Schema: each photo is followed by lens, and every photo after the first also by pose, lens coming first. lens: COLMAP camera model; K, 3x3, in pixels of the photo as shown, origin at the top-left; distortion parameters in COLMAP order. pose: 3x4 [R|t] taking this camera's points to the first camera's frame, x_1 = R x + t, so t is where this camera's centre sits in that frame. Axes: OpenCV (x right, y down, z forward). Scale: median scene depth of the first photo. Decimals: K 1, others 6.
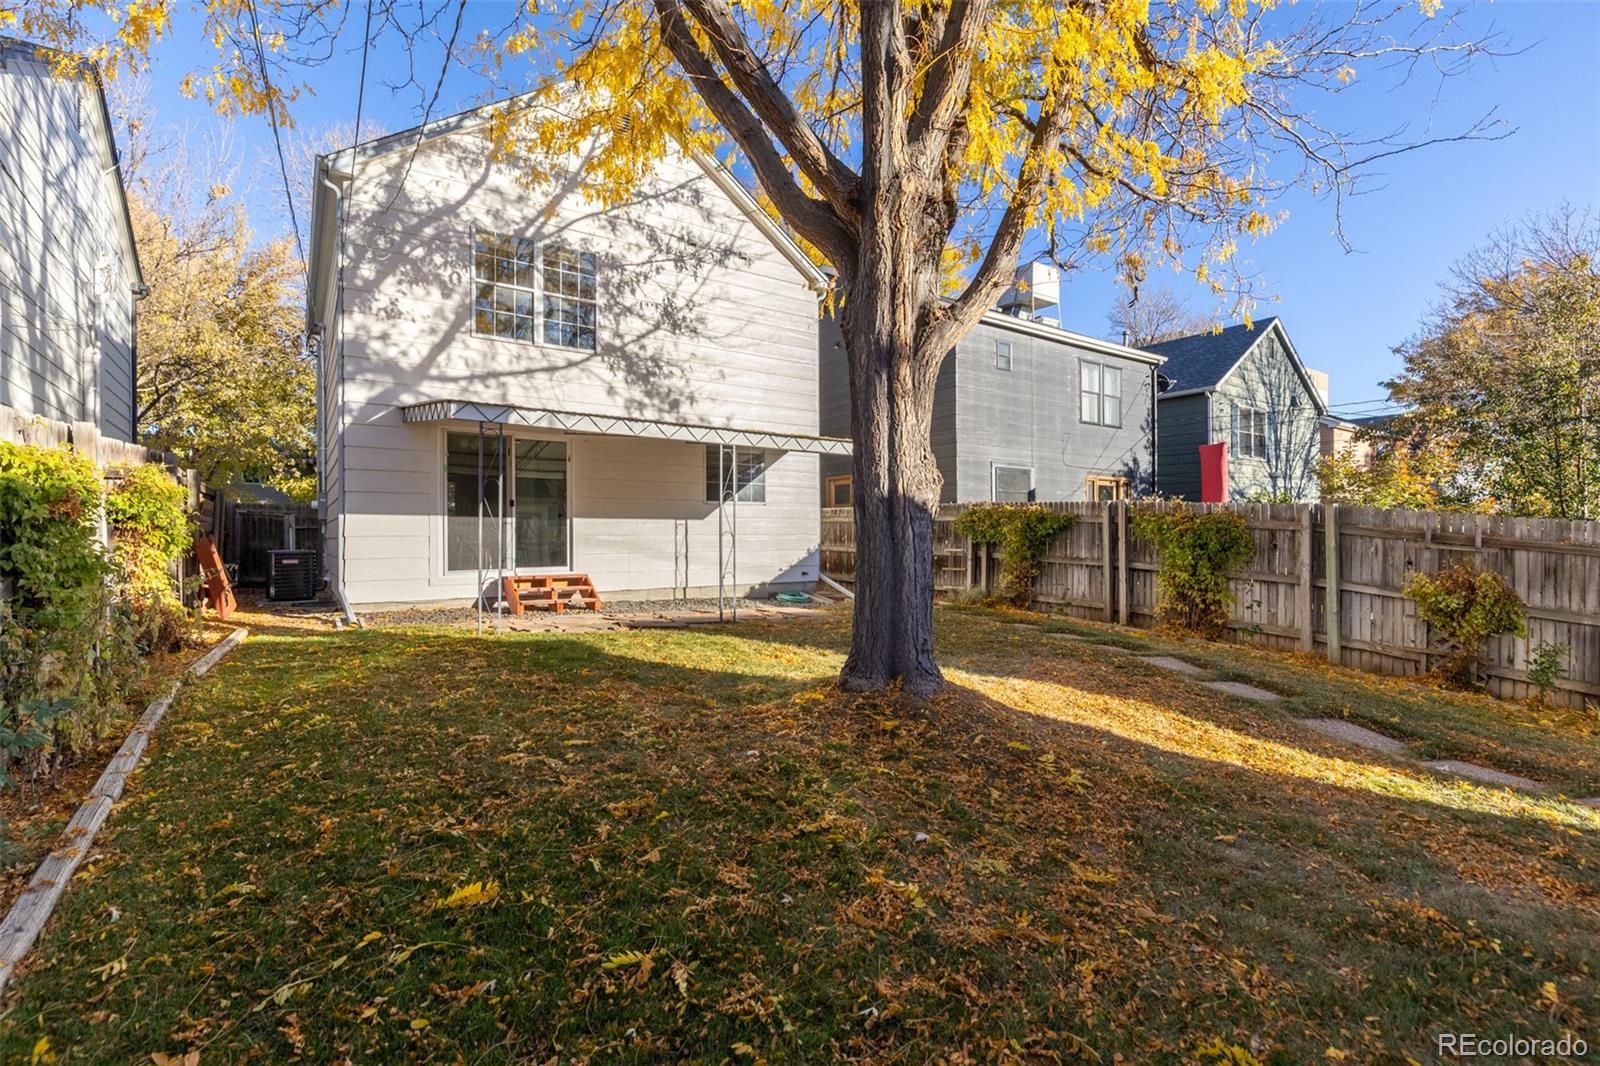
lens RADIAL K [[729.6, 0, 798.6], [0, 729.6, 529.1], [0, 0, 1]] dist [-0.000916, 0.000153]
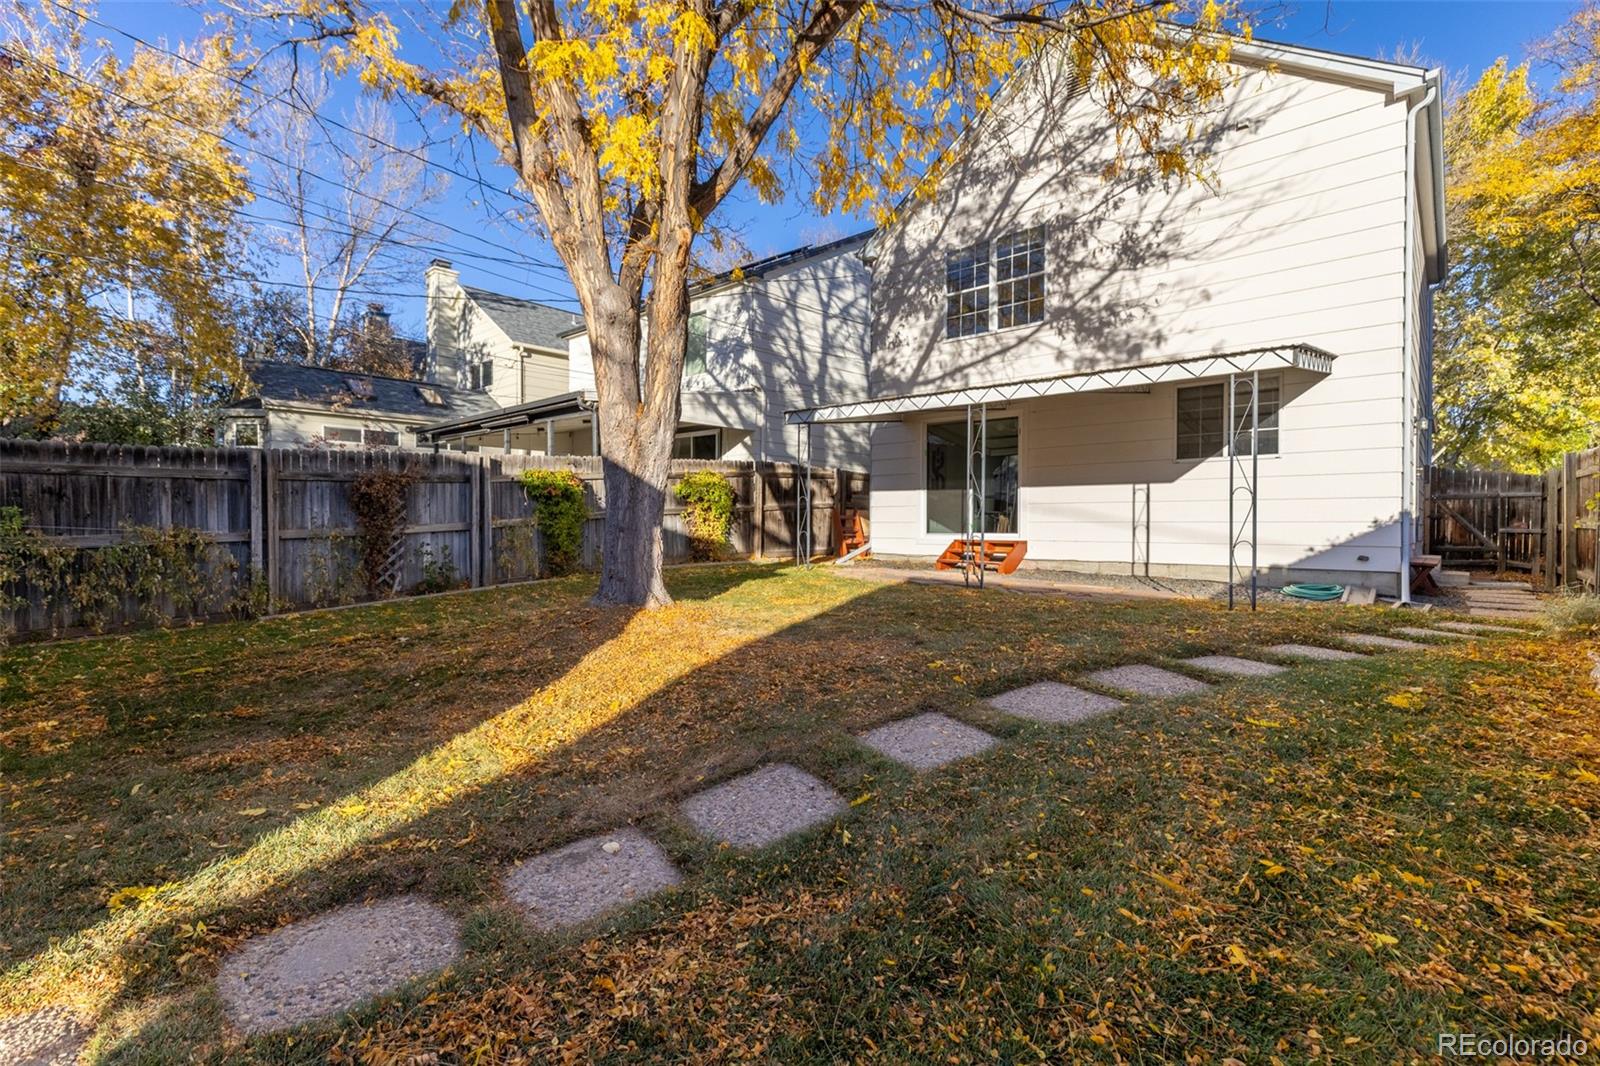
lens RADIAL K [[729.6, 0, 790.0], [0, 729.6, 528.5], [0, 0, 1]] dist [-0.000916, 0.000153]
pose [[0.201401, 0.010527, -0.979452, 0.648272], [0.004333, 0.999923, 0.011638, 0.030471], [0.979499, -0.006588, 0.201340, 0.457865]]
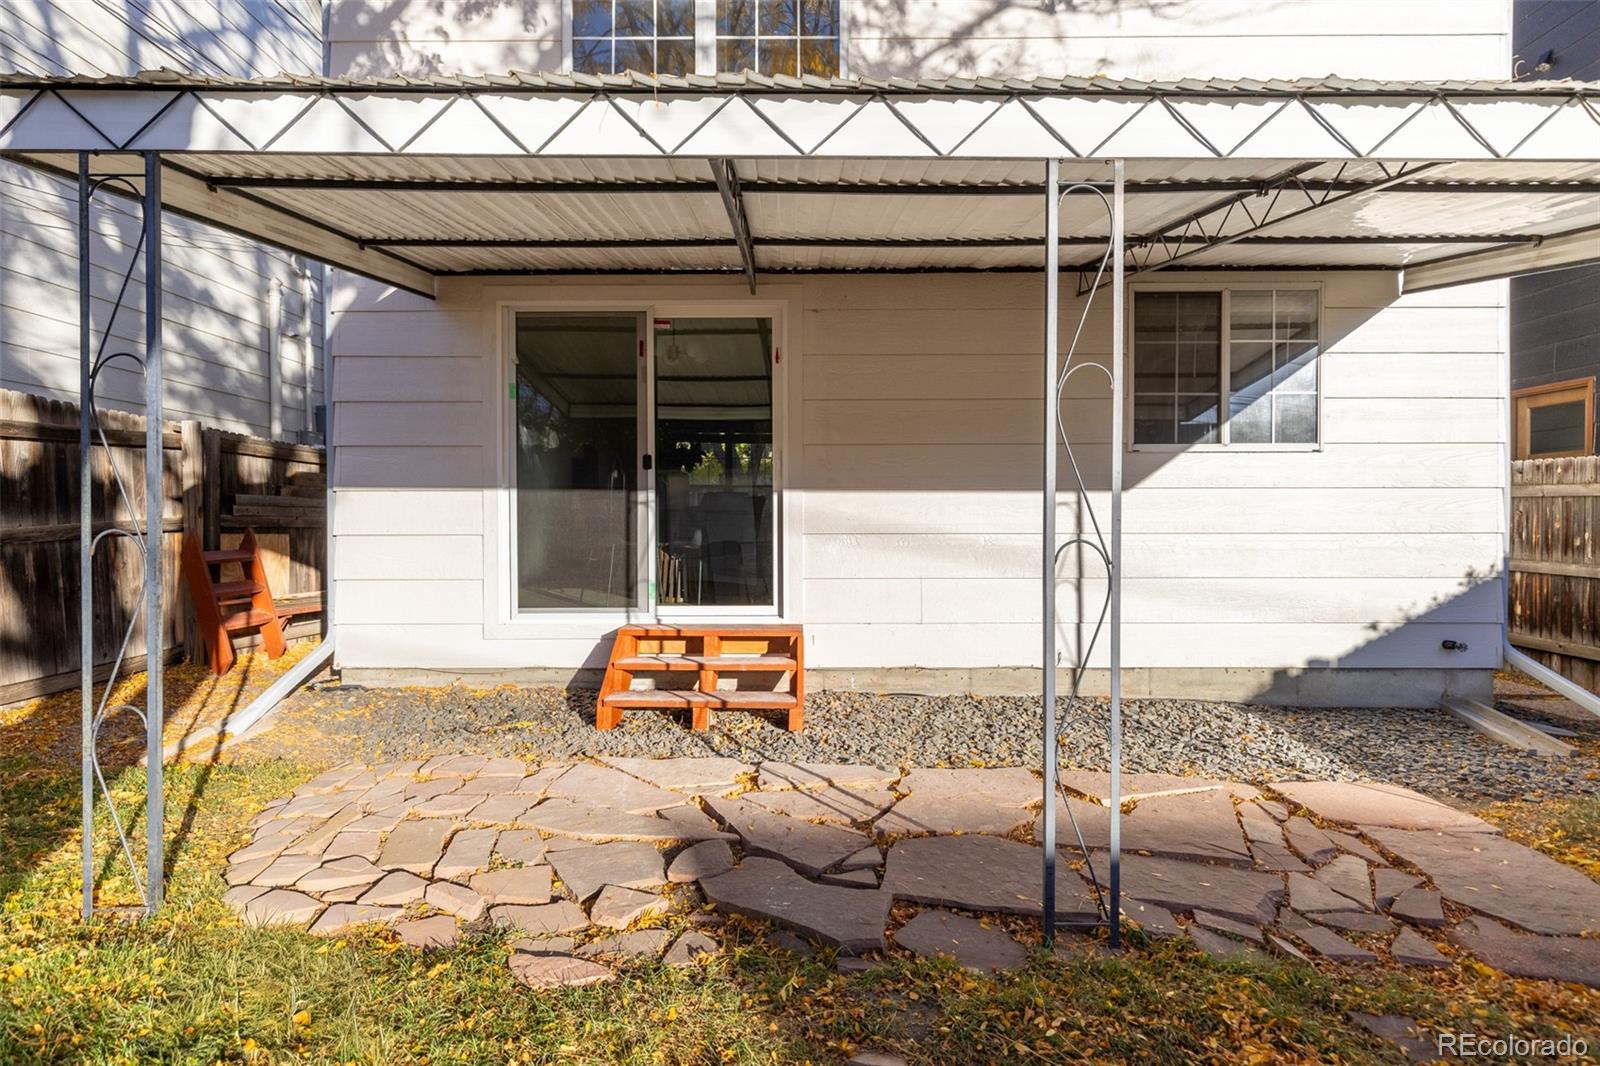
lens RADIAL K [[879.9, 0, 801.5], [0, 879.9, 543.6], [0, 0, 1]] dist [-0.033272, 0.001630]
pose [[0.812312, 0.016712, -0.582984, -0.006226], [0.004519, 0.999379, 0.034945, -0.002628], [0.583206, -0.031021, 0.811732, 0.584450]]
